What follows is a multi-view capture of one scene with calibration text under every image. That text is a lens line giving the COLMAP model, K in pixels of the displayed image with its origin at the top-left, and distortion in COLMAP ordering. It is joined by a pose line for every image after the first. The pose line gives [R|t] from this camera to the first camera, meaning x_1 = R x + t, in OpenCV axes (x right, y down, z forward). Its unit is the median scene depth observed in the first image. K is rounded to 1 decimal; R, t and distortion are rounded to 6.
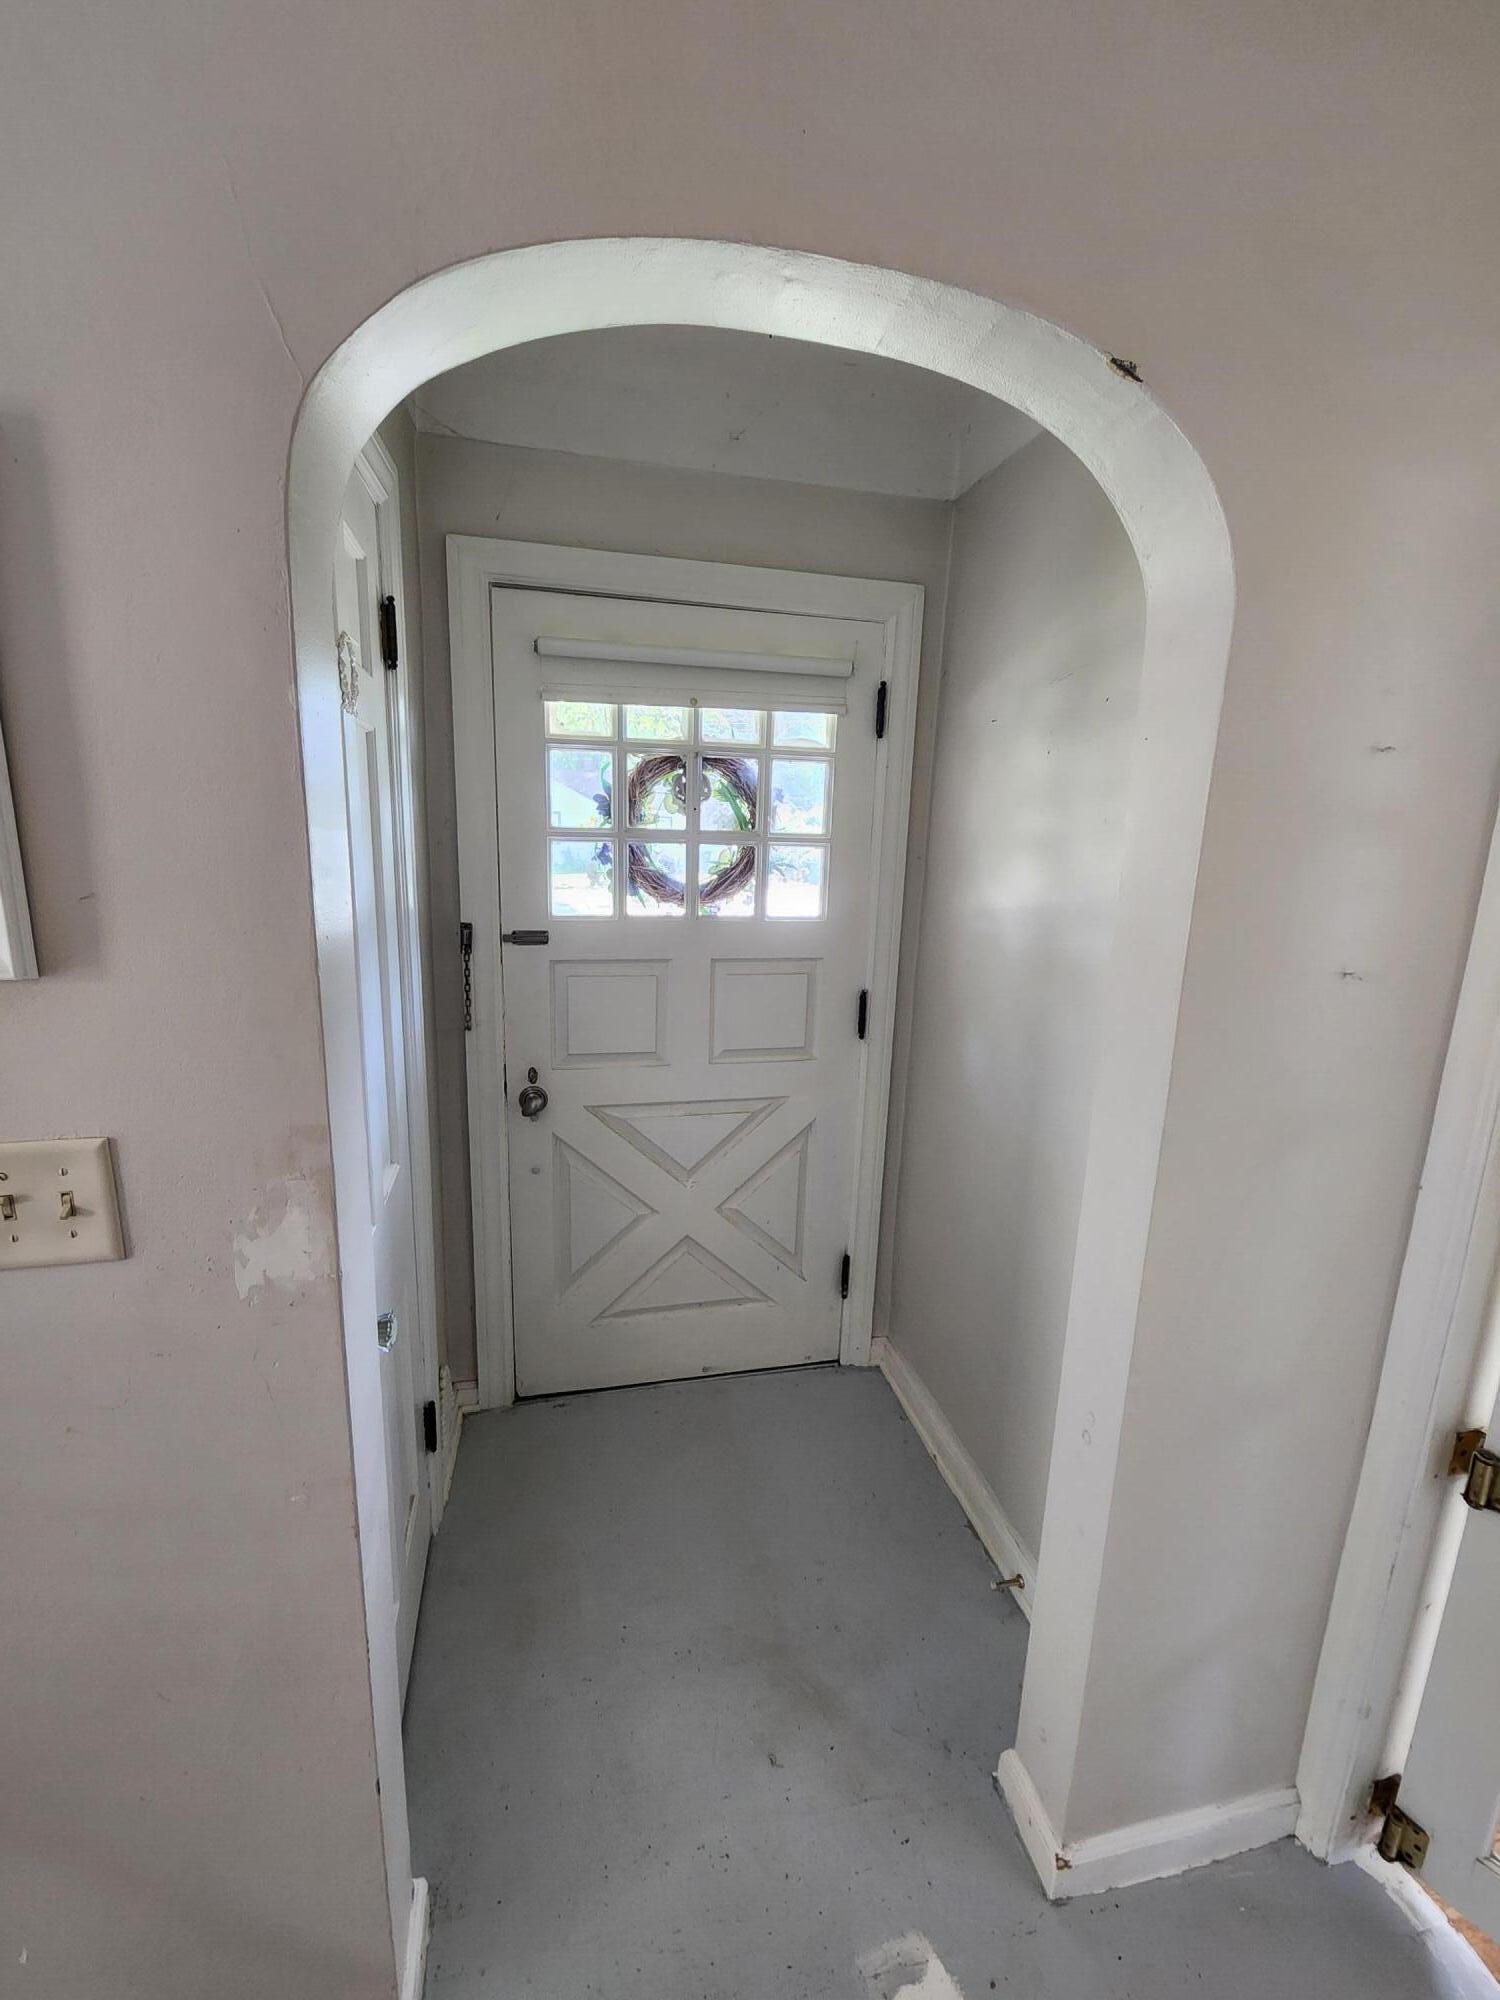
lens RADIAL K [[821.6, 0, 741.8], [0, 821.6, 996.9], [0, 0, 1]] dist [-0.000267, -0.000281]
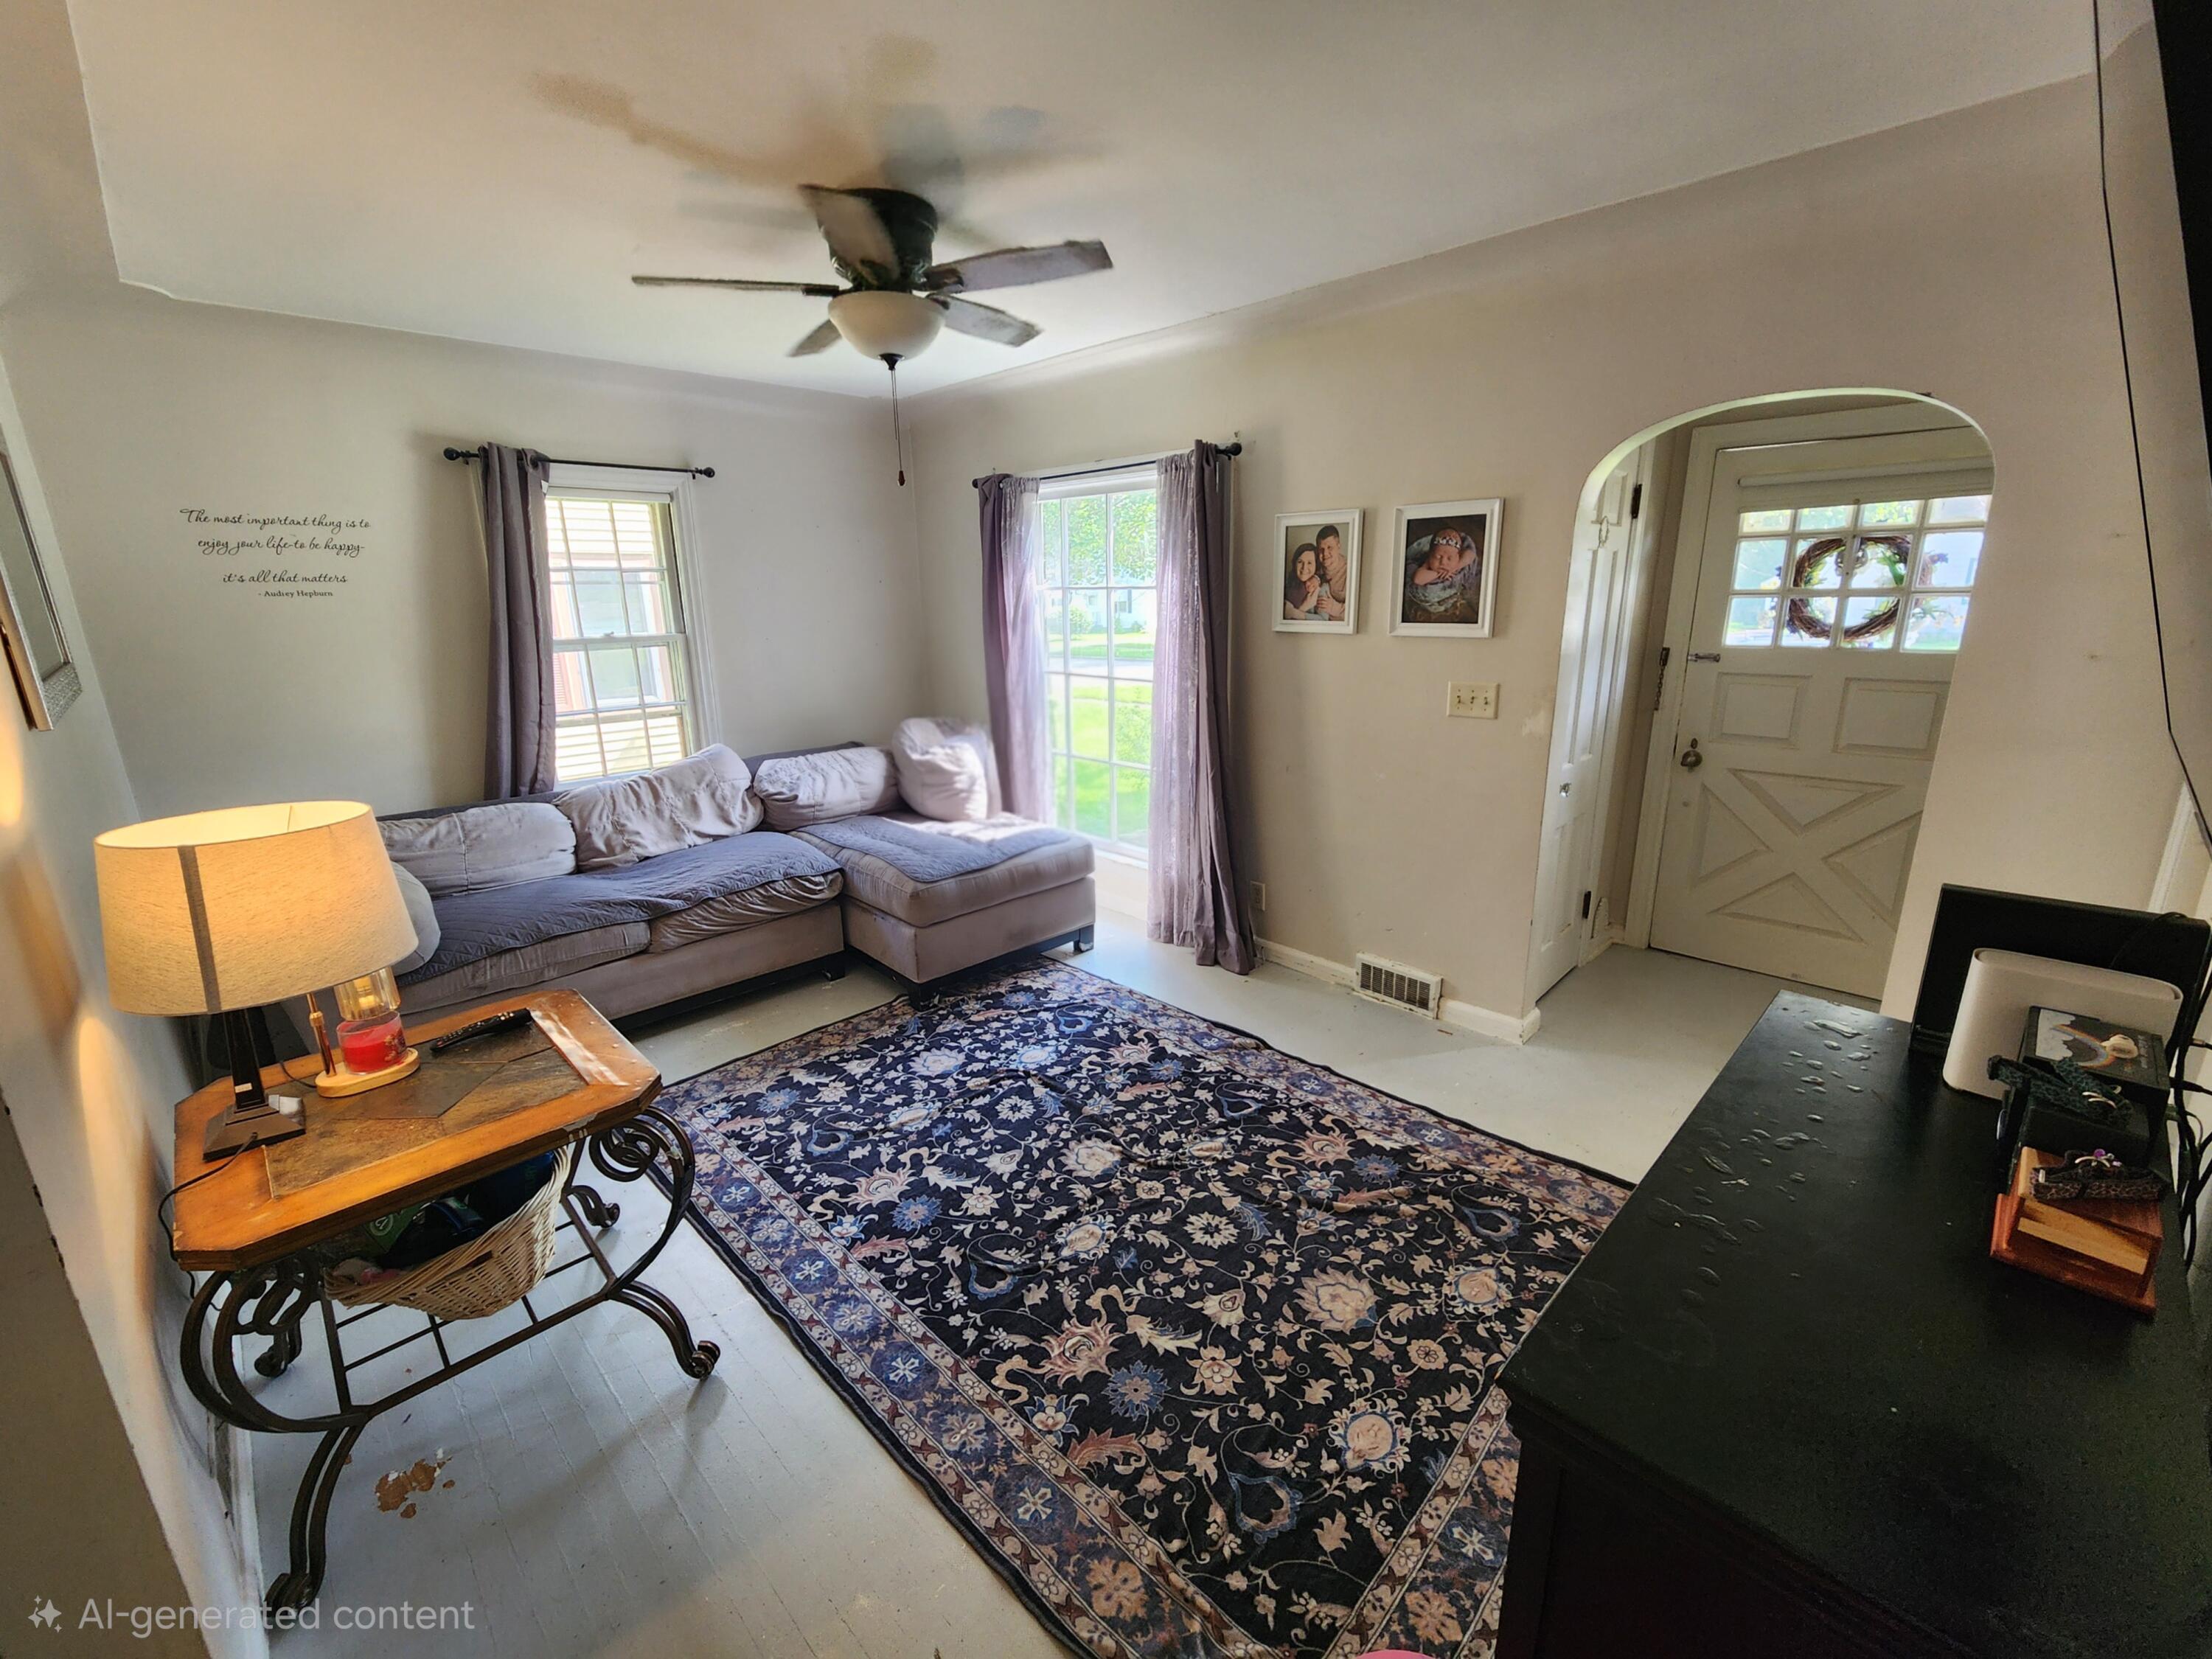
lens RADIAL K [[908.6, 0, 1107.0], [0, 908.6, 828.6], [0, 0, 1]] dist [-0.000267, -0.000281]
pose [[0.544310, 0.178347, -0.819706, 0.626482], [-0.136077, 0.982969, 0.123509, 0.198495], [0.827774, 0.044316, 0.559309, -0.980280]]
